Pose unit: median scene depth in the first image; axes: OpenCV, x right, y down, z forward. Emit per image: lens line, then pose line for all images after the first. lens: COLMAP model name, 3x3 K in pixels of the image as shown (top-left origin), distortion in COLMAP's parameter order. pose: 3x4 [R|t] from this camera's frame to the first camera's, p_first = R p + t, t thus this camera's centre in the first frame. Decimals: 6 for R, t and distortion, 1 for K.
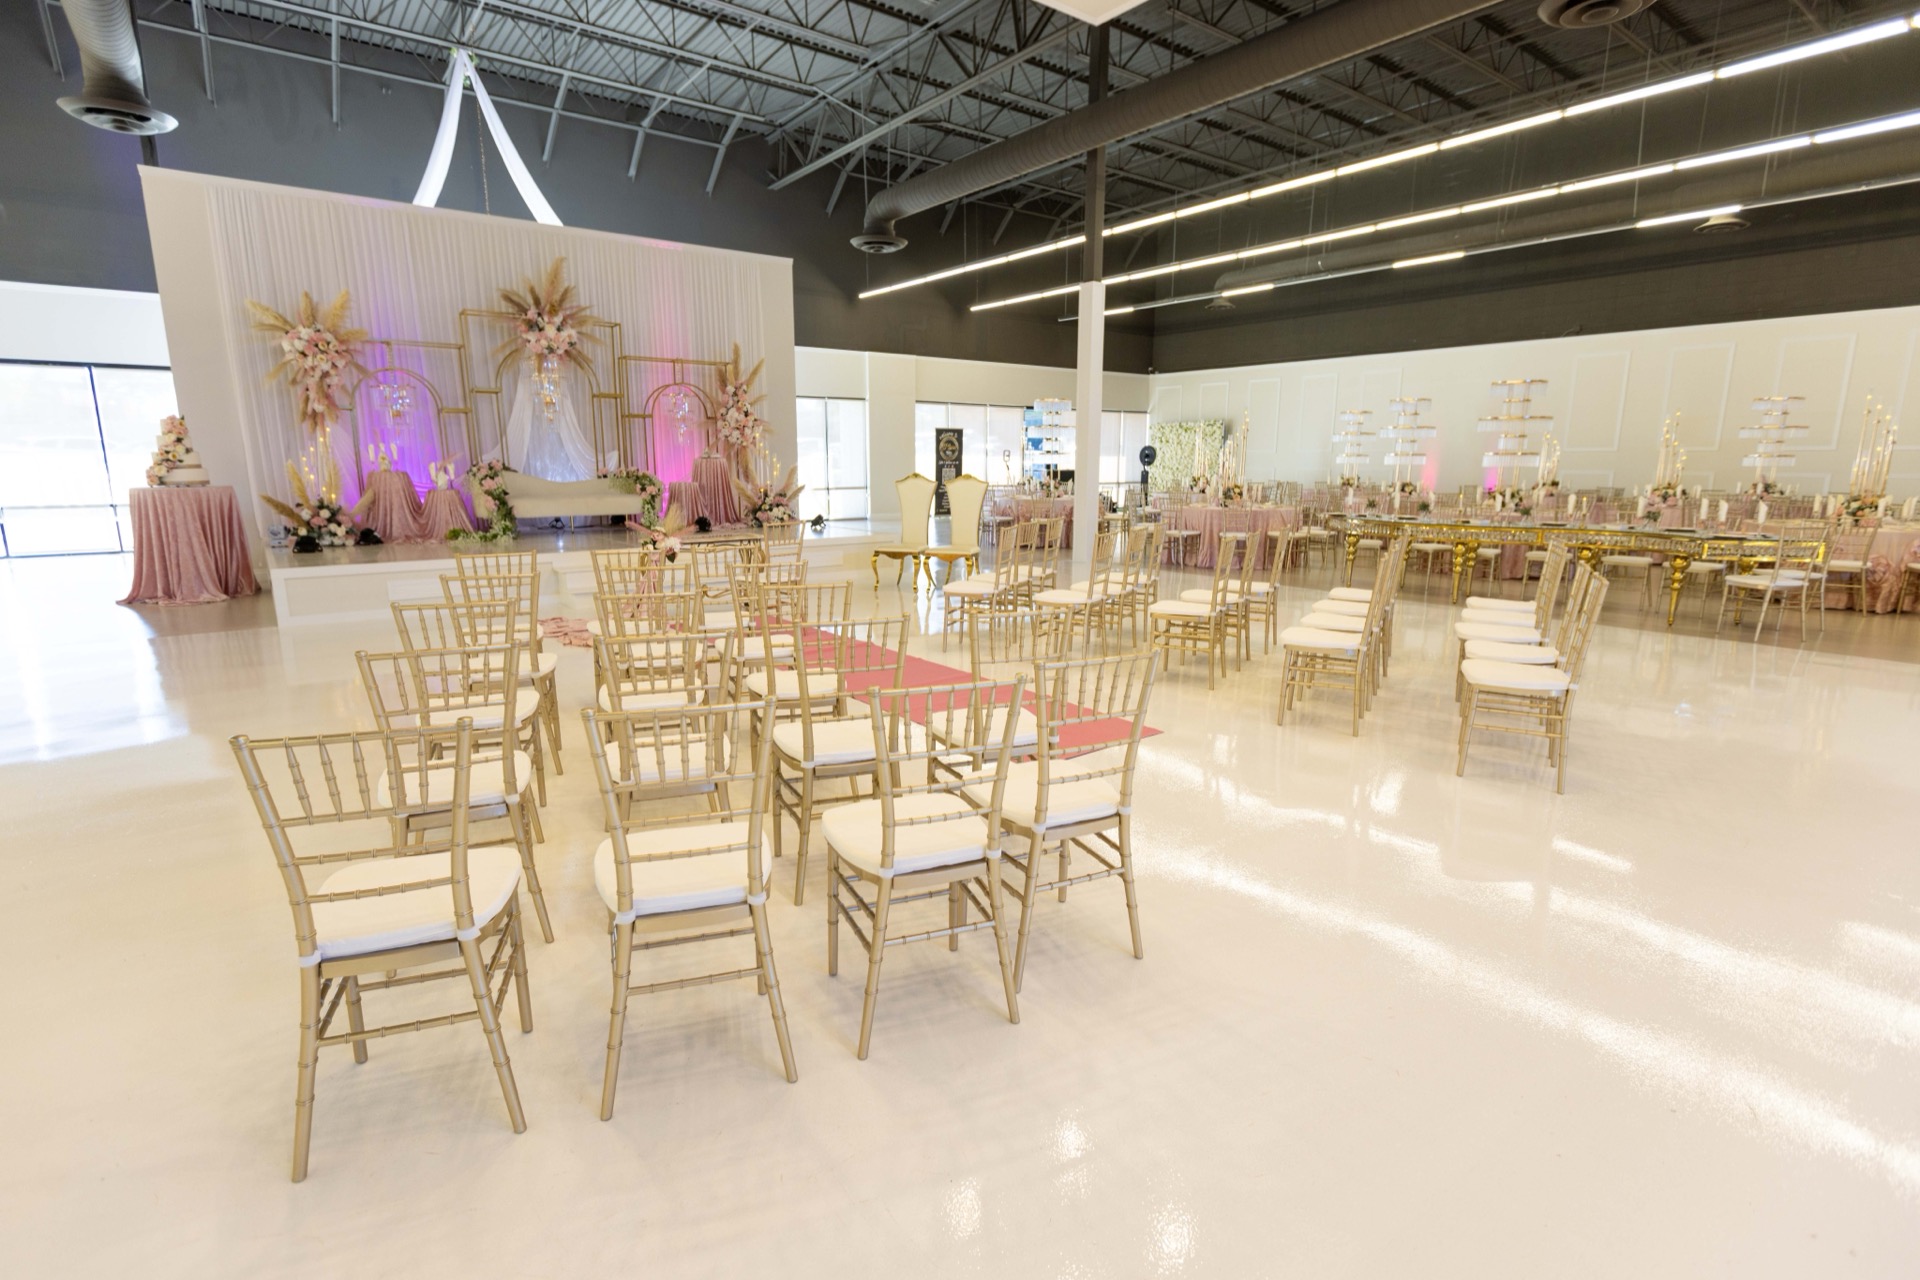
lens RADIAL K [[917.8, 0, 960.0], [0, 917.8, 640.0], [0, 0, 1]] dist [-0.009922, -0.000275]
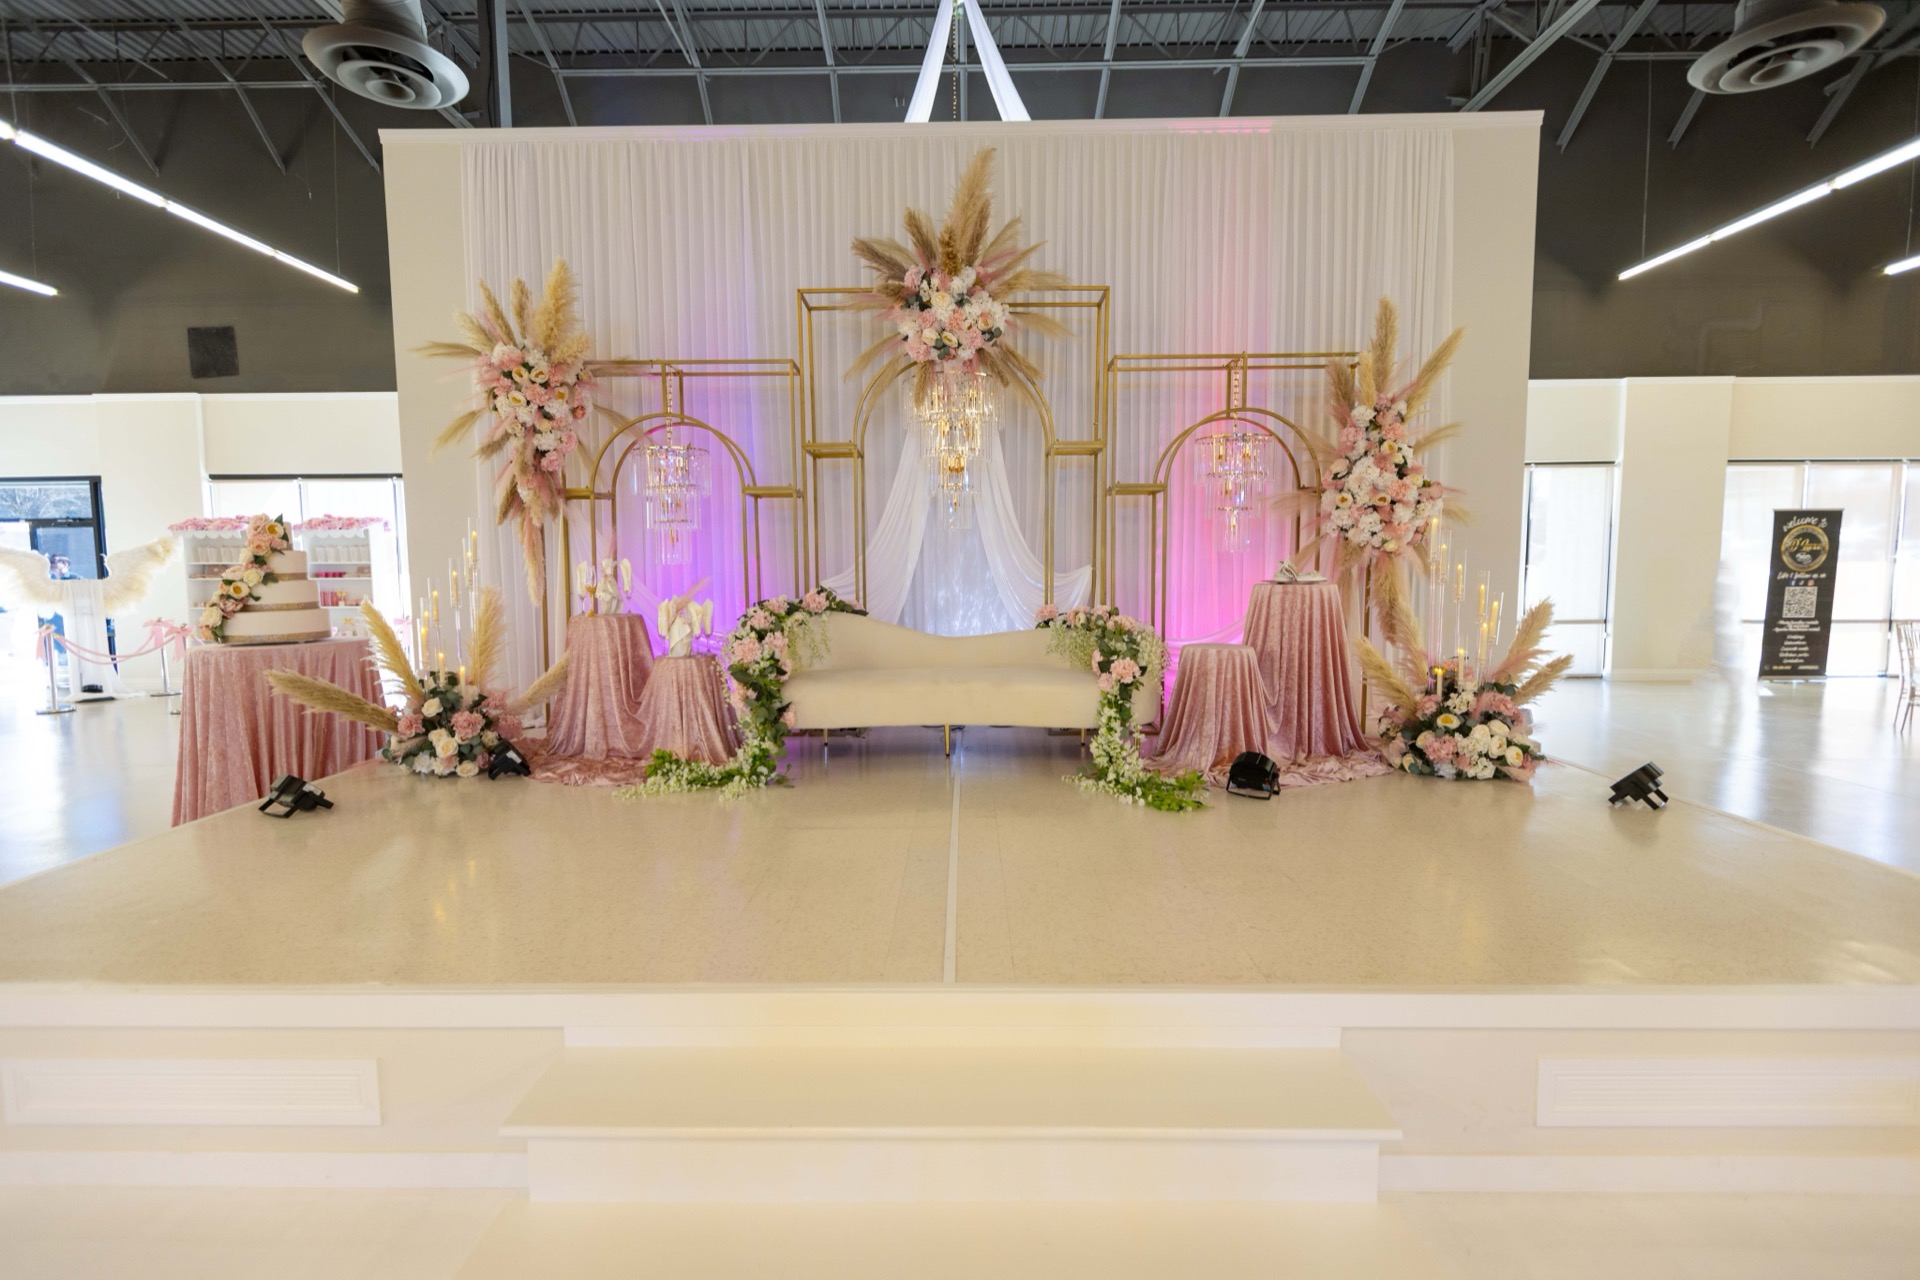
lens RADIAL K [[844.7, 0, 960.0], [0, 844.7, 640.0], [0, 0, 1]] dist [0.000886, 0.000400]
pose [[0.788630, 0.042975, -0.613364, -0.158603], [-0.108600, 0.991607, -0.070155, -0.129916], [0.605201, 0.121937, 0.786679, 0.614998]]
